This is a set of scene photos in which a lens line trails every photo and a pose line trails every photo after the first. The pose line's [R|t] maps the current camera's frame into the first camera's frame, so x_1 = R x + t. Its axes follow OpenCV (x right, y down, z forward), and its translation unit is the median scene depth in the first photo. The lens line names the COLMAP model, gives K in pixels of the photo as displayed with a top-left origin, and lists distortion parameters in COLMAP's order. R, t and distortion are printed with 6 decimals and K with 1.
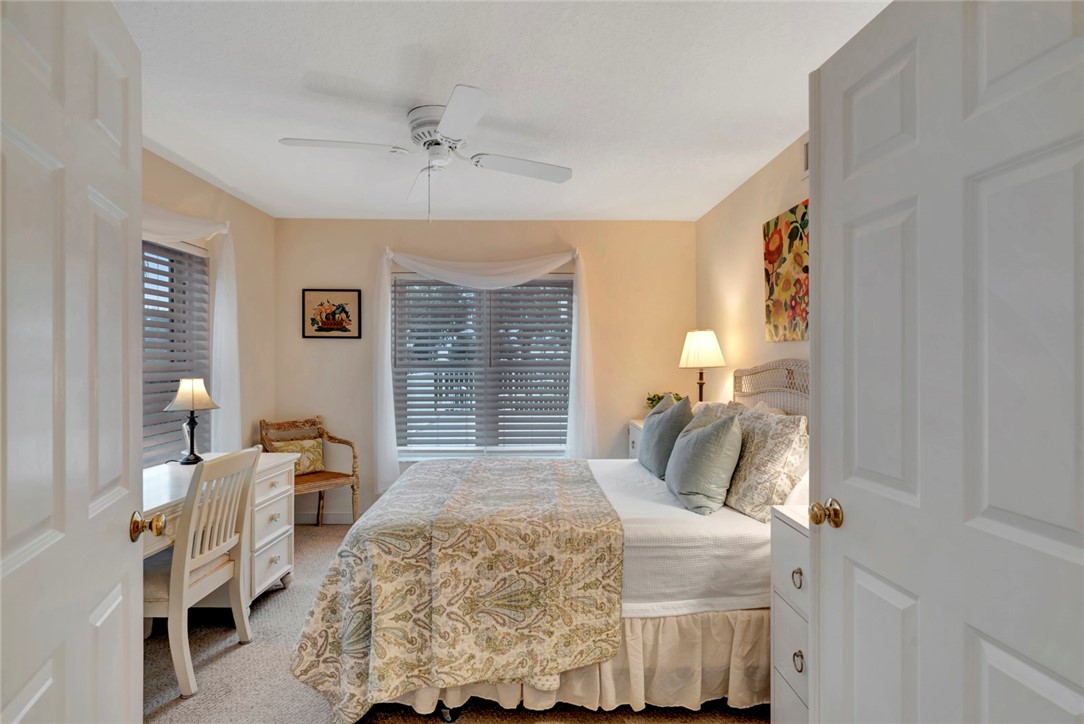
lens RADIAL K [[535.8, 0, 543.8], [0, 535.8, 362.9], [0, 0, 1]] dist [0.017231, 0.000027]
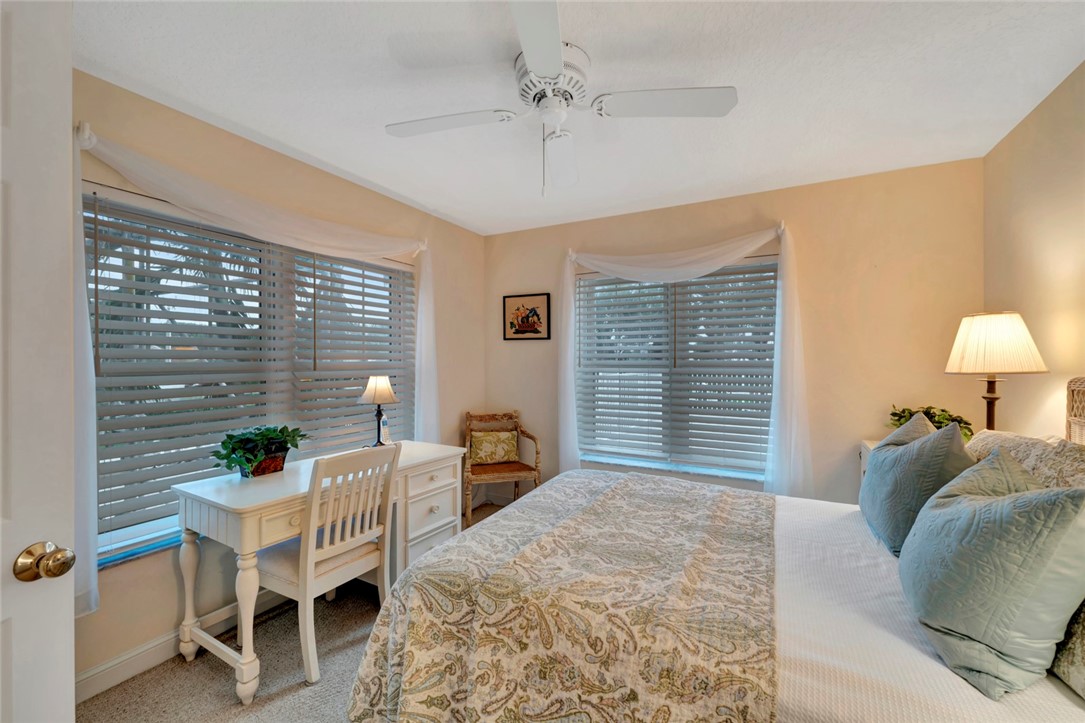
lens RADIAL K [[443.2, 0, 543.6], [0, 443.2, 361.7], [0, 0, 1]] dist [0.005843, -0.000922]
pose [[0.871228, 0.003346, -0.490868, 0.127007], [-0.003710, 0.999993, 0.000232, -0.003180], [0.490865, 0.001619, 0.871234, 0.396867]]
